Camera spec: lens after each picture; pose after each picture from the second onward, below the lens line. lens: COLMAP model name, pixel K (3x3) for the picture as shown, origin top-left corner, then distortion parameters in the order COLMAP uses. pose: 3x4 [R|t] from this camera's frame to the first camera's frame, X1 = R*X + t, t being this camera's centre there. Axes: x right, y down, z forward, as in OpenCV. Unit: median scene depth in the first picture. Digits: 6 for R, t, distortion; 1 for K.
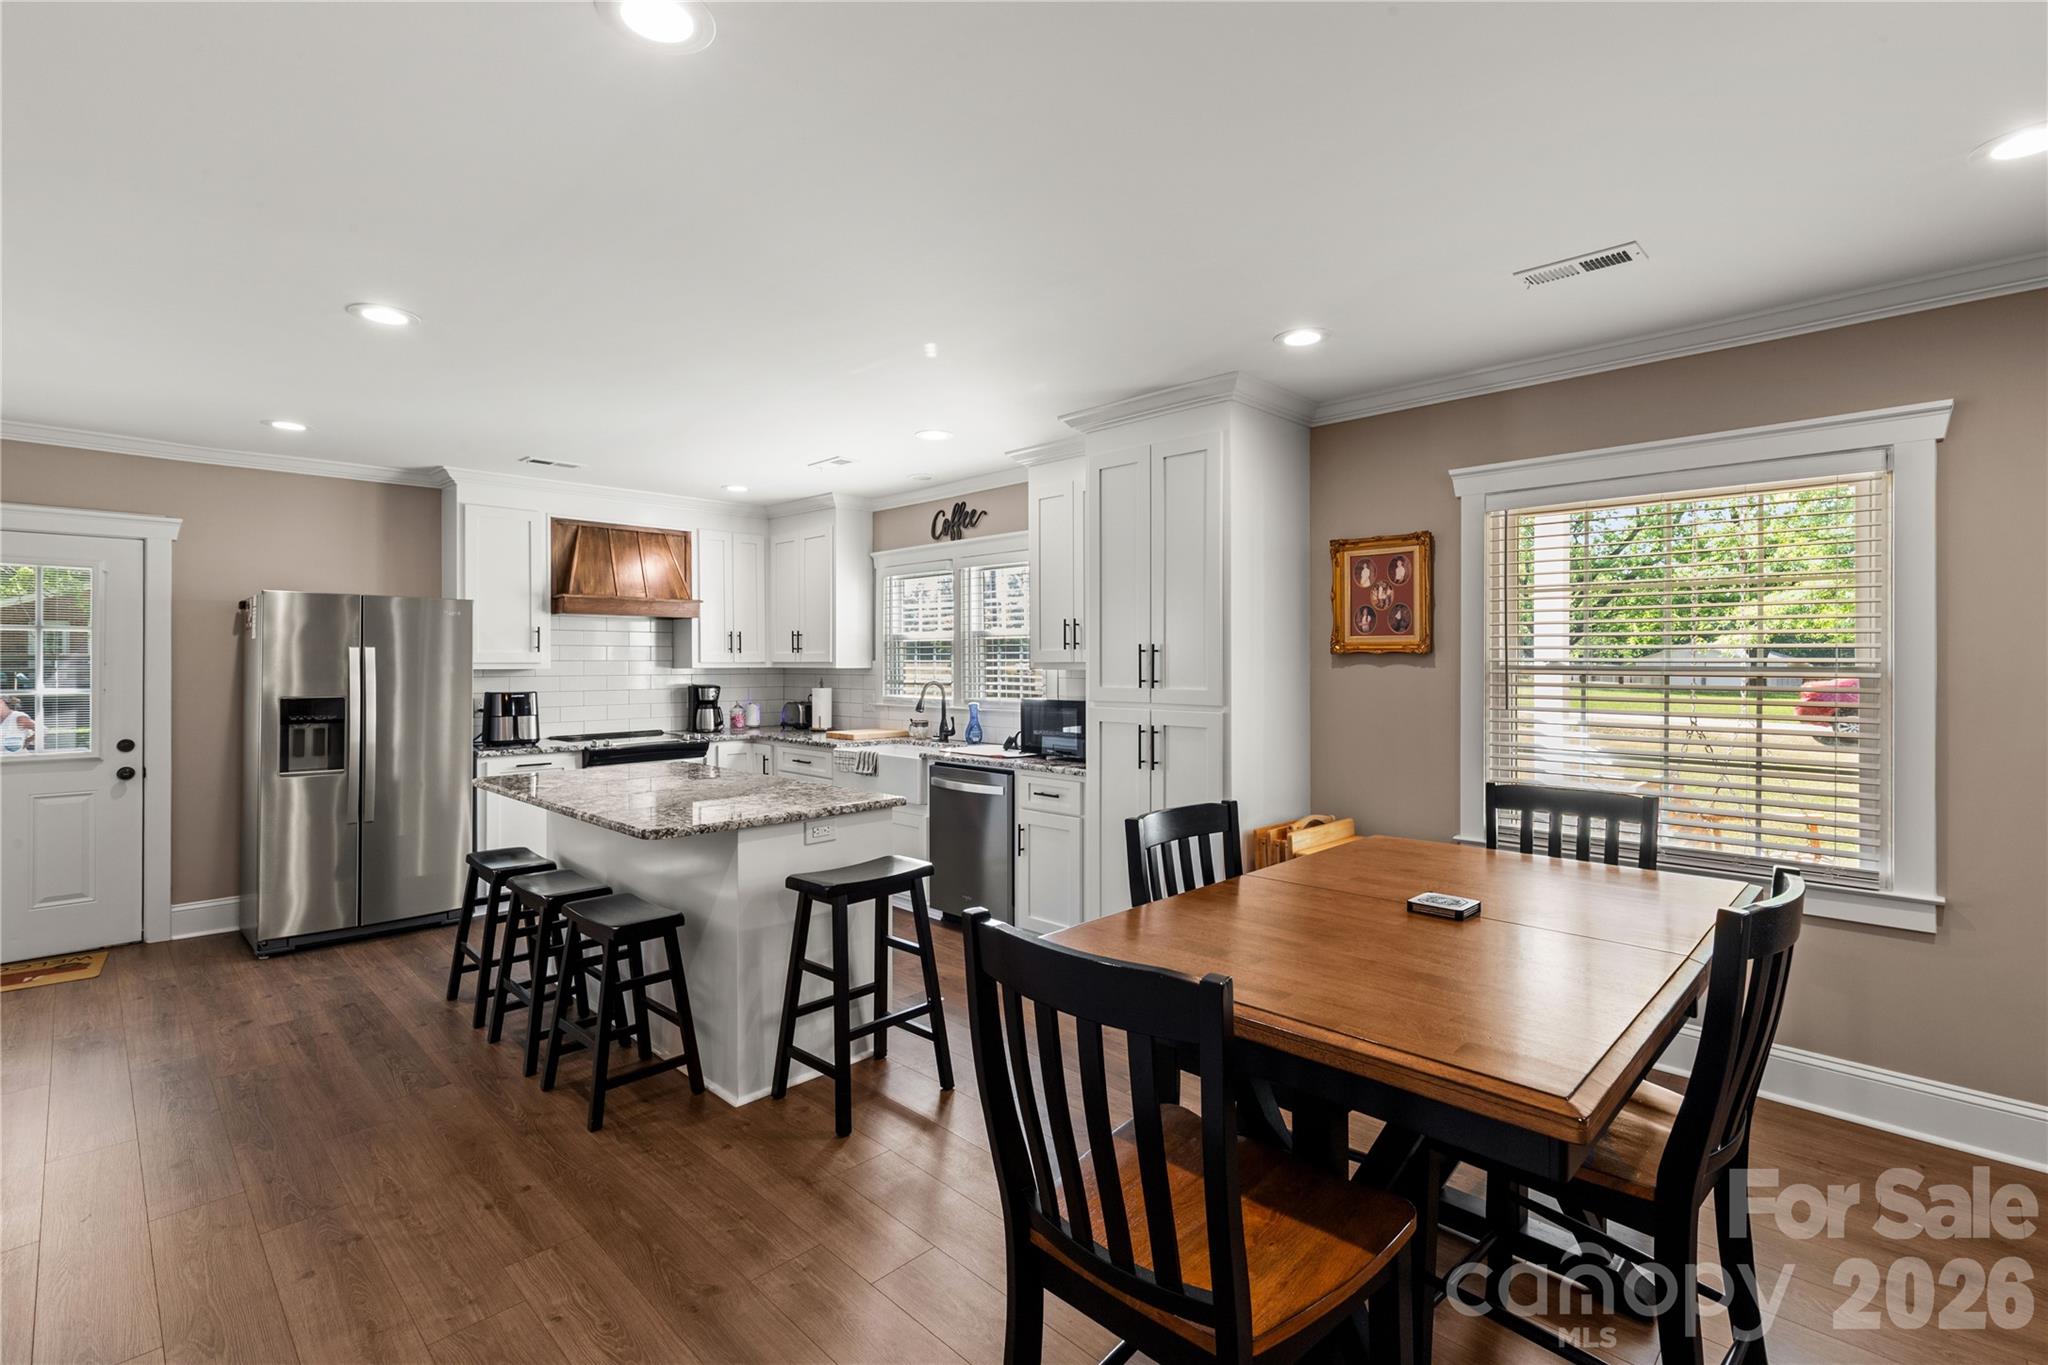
lens RADIAL K [[930.7, 0, 1028.9], [0, 930.7, 663.3], [0, 0, 1]] dist [0.009826, -0.002340]
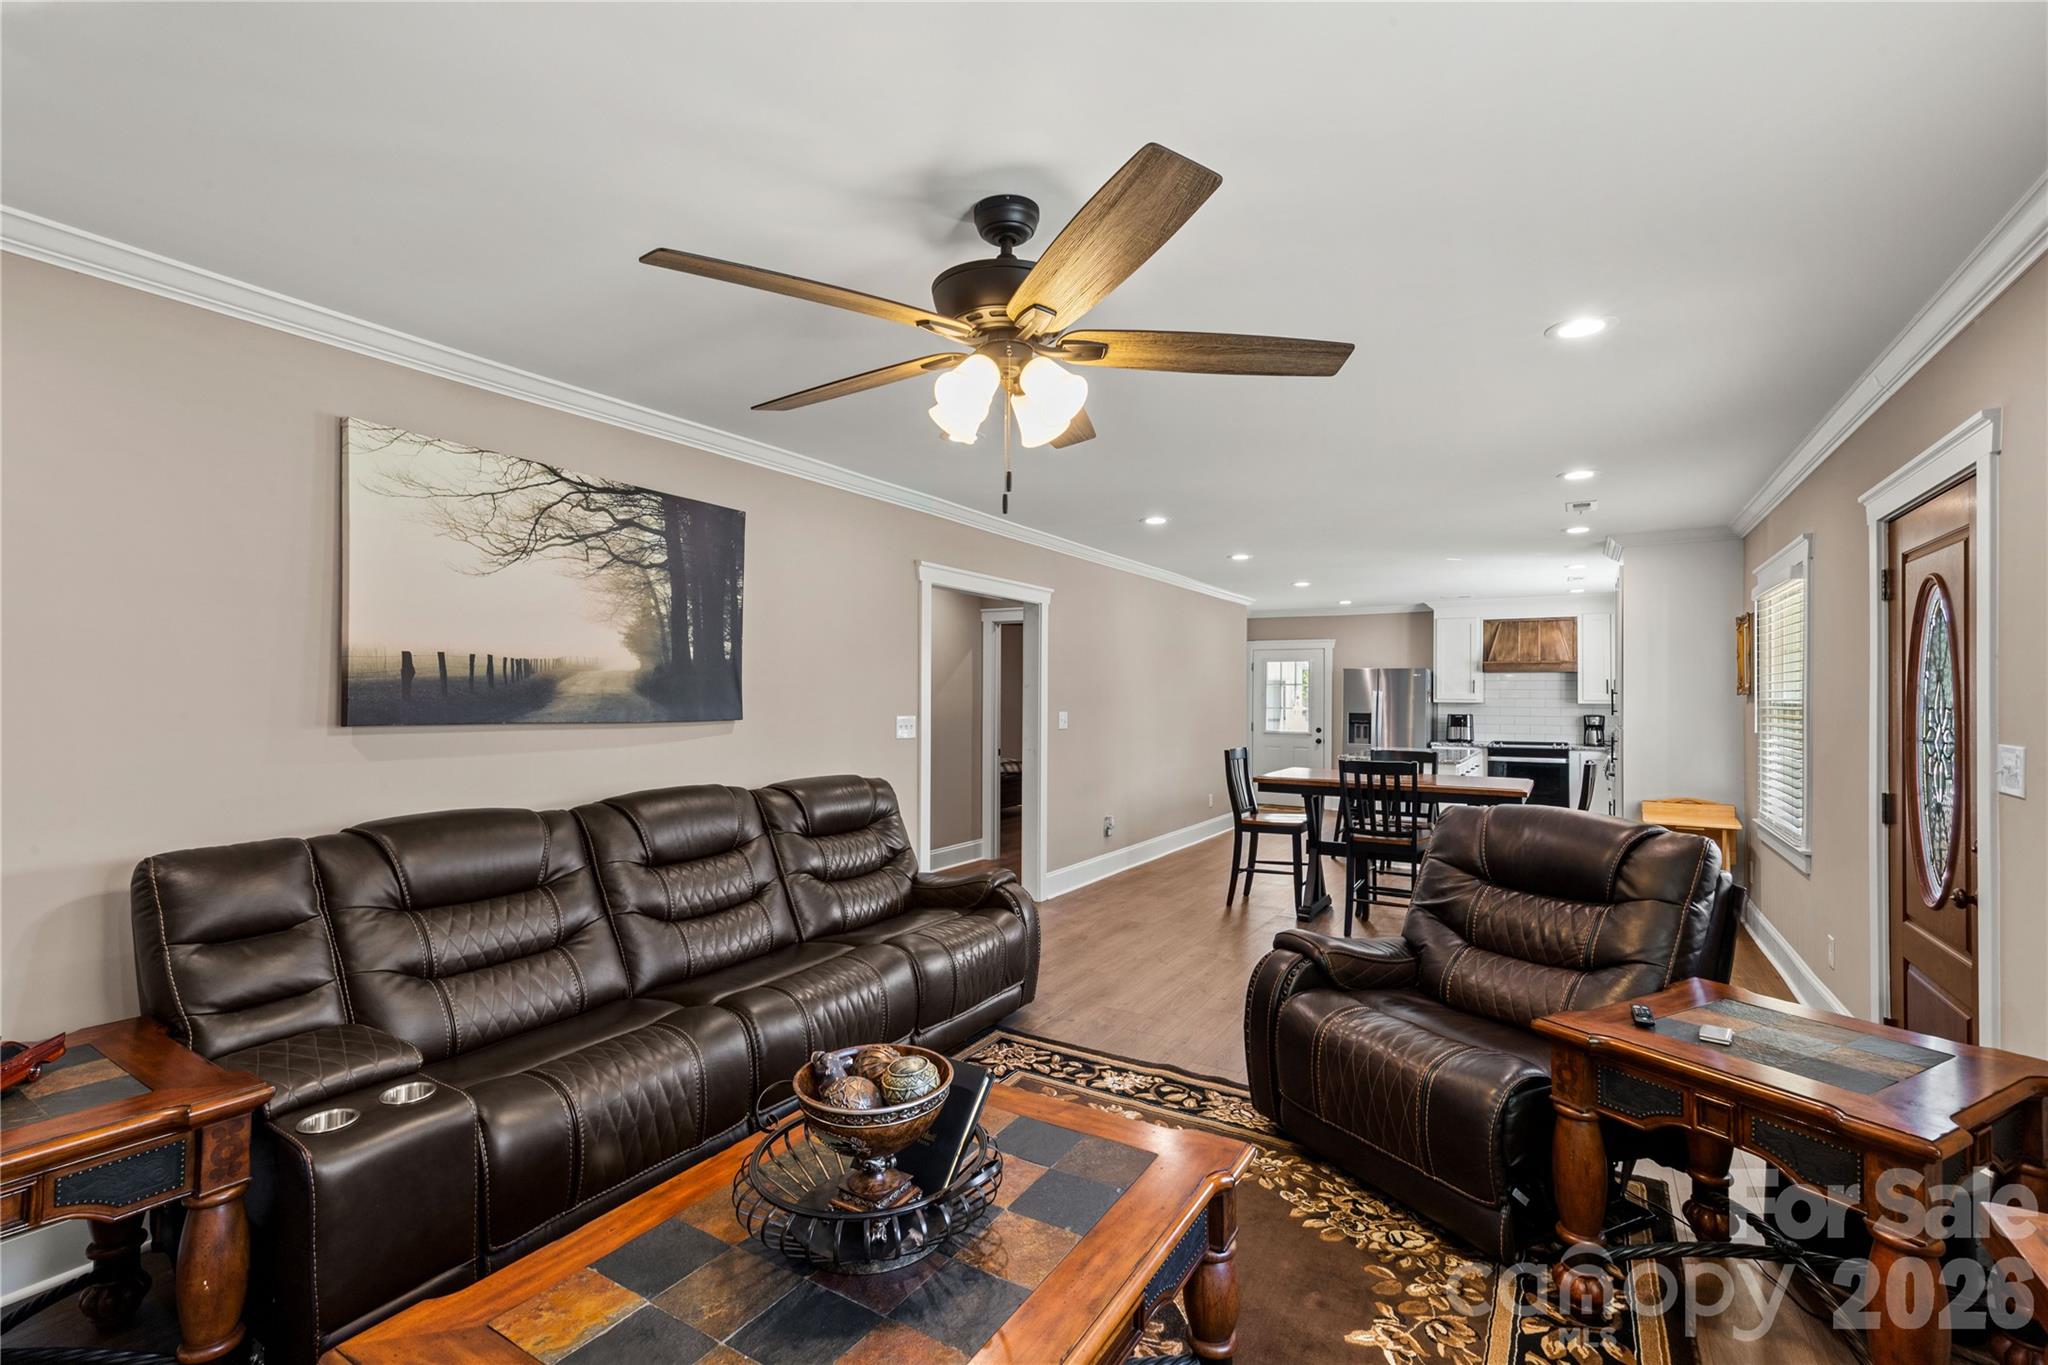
lens RADIAL K [[930.7, 0, 1015.3], [0, 930.7, 688.5], [0, 0, 1]] dist [0.009826, -0.002340]
pose [[0.220874, -0.008009, -0.975270, 1.329084], [-0.012157, 0.999866, -0.010964, 0.011675], [0.975227, 0.014278, 0.220747, -0.368369]]
